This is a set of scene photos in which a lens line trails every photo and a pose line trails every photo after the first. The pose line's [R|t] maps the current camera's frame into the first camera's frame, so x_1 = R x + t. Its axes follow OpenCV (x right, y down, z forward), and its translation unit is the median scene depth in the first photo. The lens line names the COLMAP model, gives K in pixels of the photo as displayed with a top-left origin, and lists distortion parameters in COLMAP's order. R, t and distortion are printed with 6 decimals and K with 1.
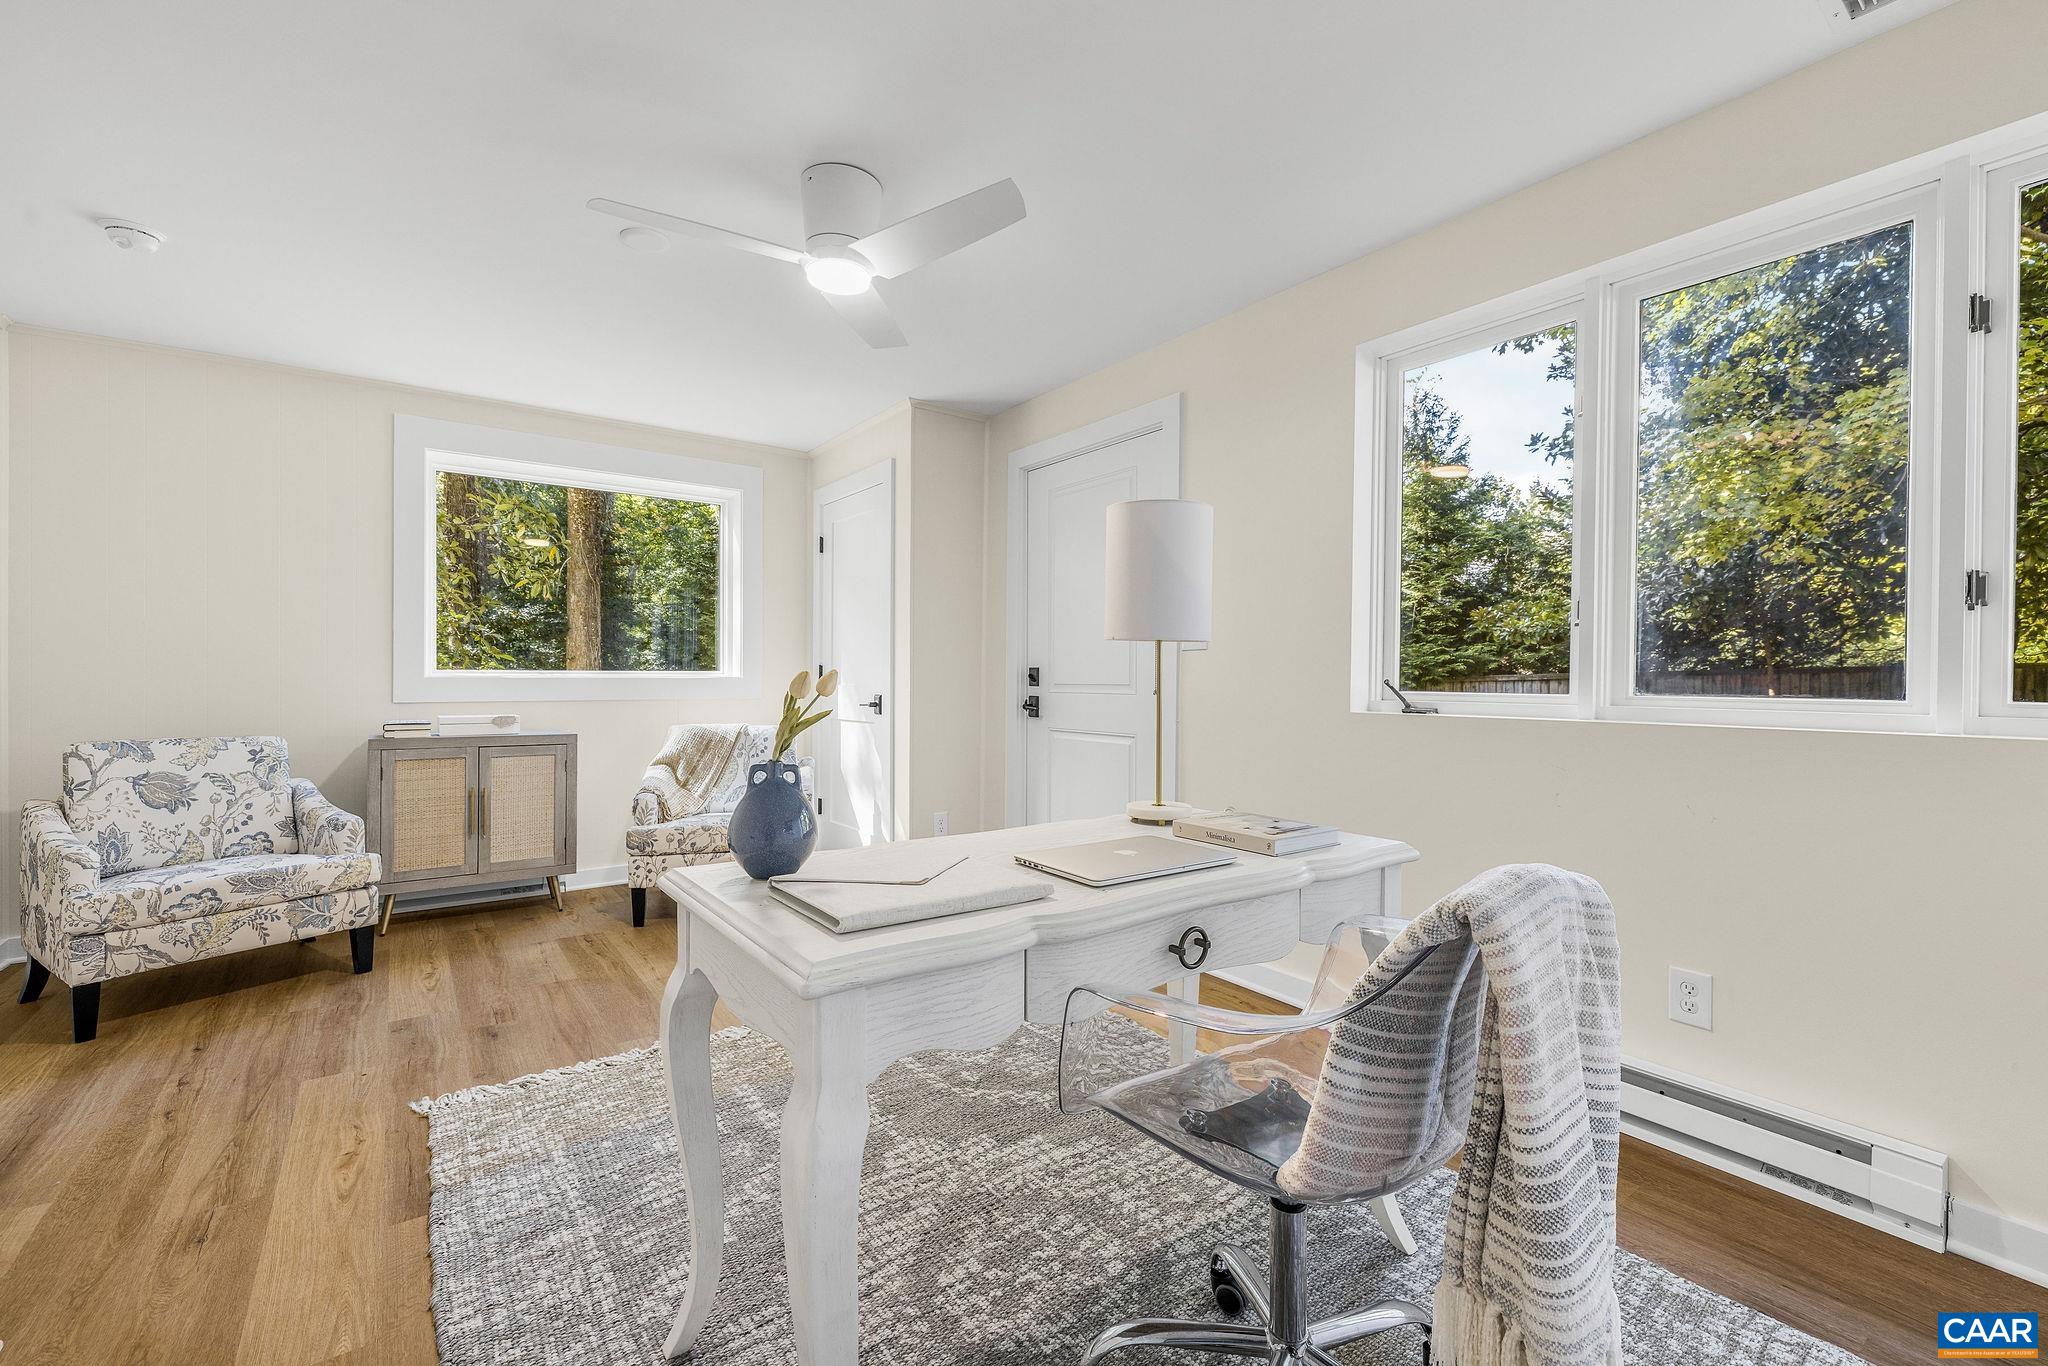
lens RADIAL K [[865.4, 0, 1027.1], [0, 865.4, 681.4], [0, 0, 1]] dist [-0.000789, 0.000284]
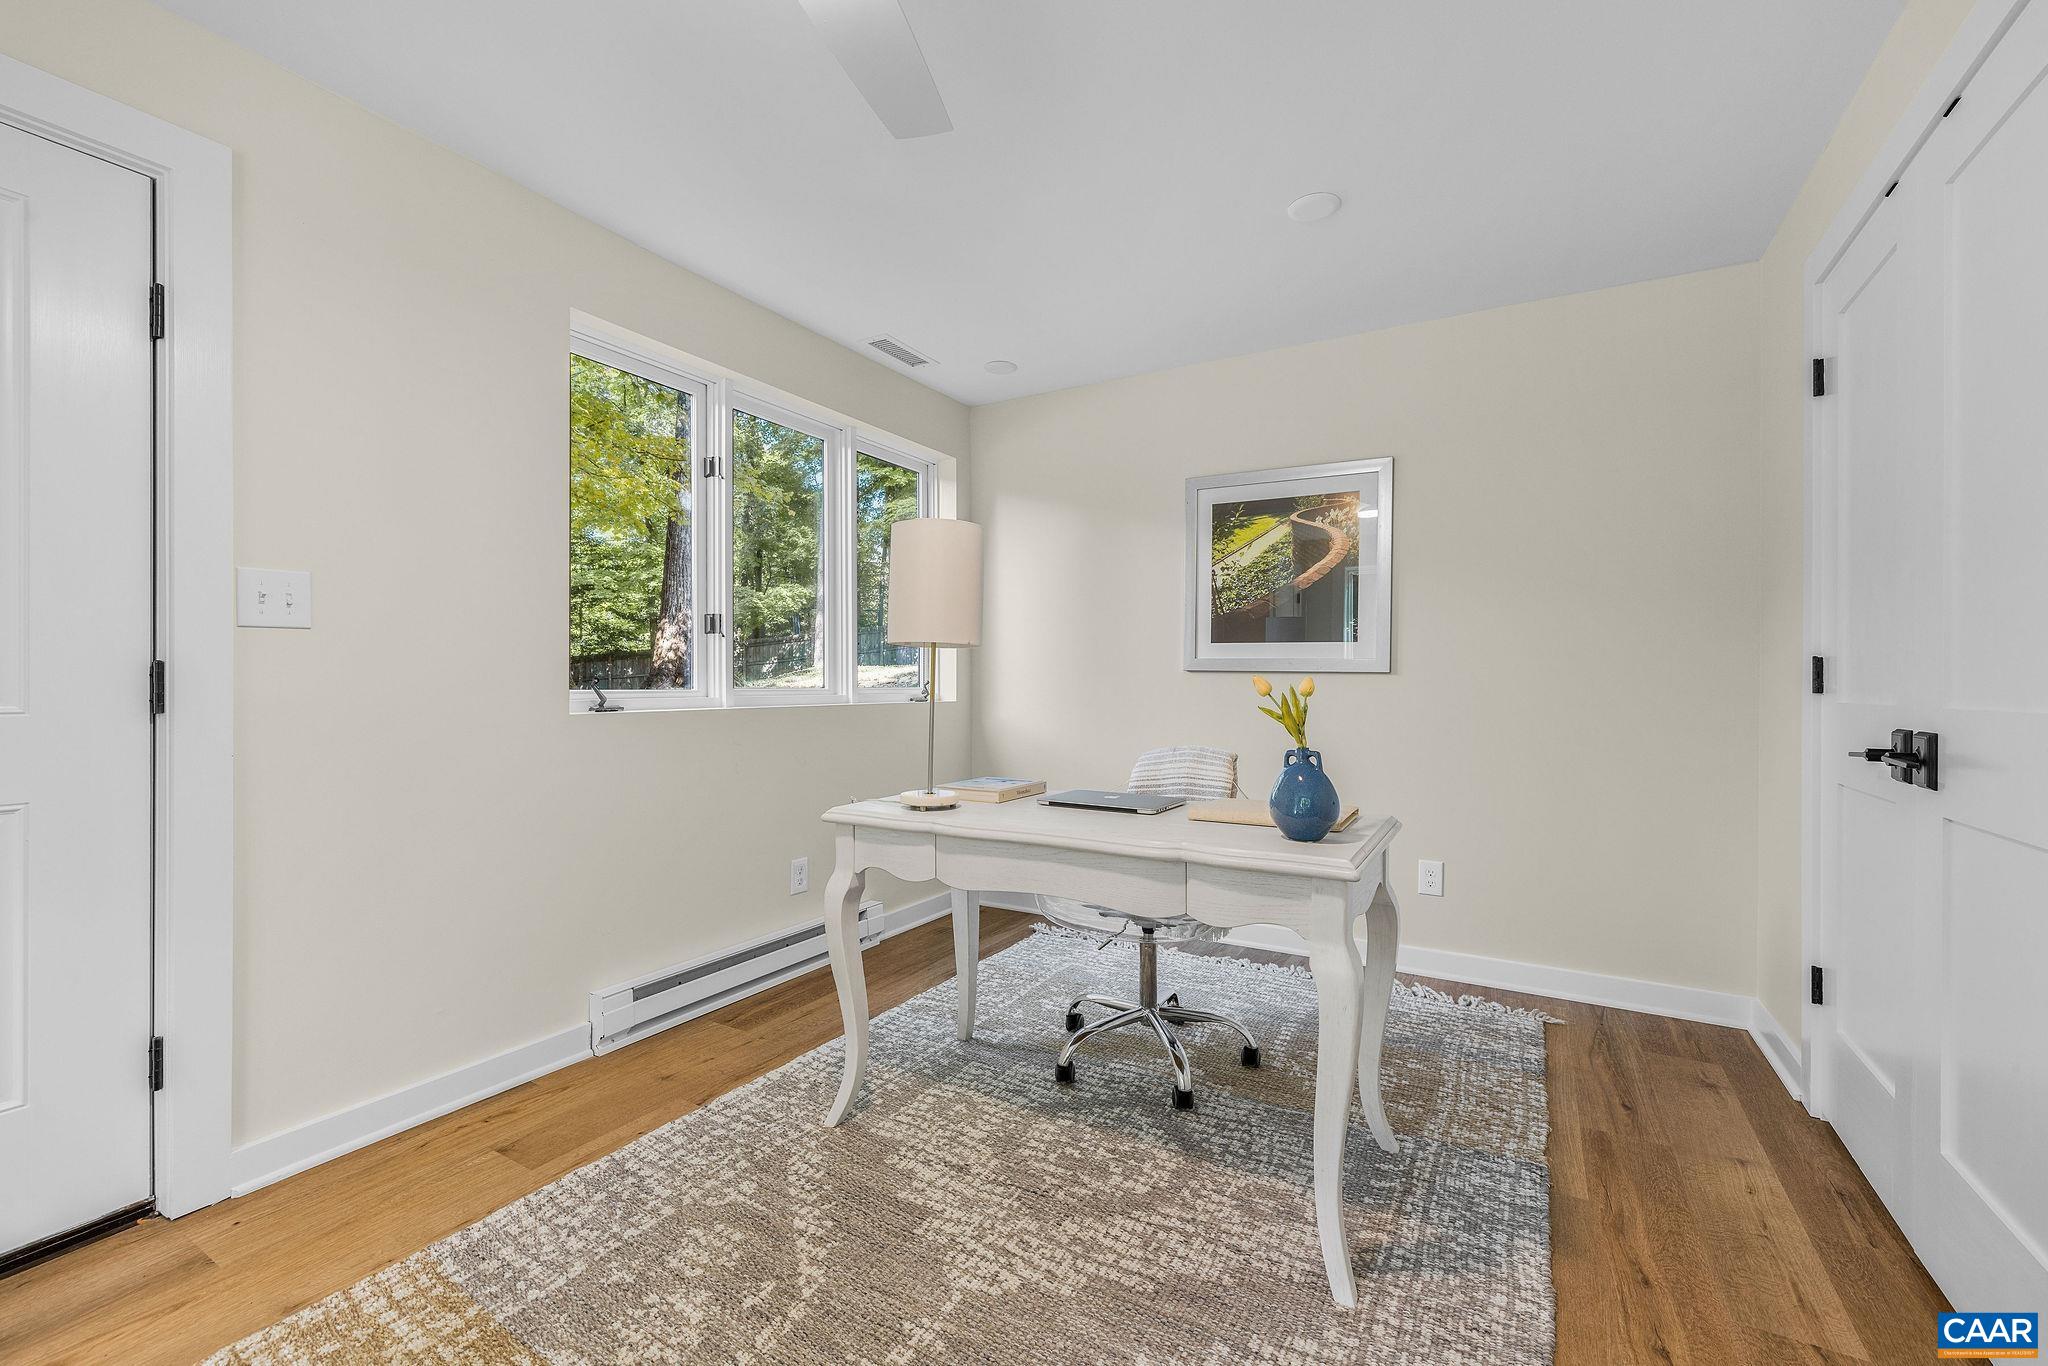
lens RADIAL K [[865.4, 0, 1029.2], [0, 865.4, 683.0], [0, 0, 1]] dist [-0.000789, 0.000284]
pose [[-0.407805, -0.009718, 0.913017, -0.910614], [-0.001643, 0.999950, 0.009909, -0.007043], [-0.913068, 0.002541, -0.407800, 1.338859]]
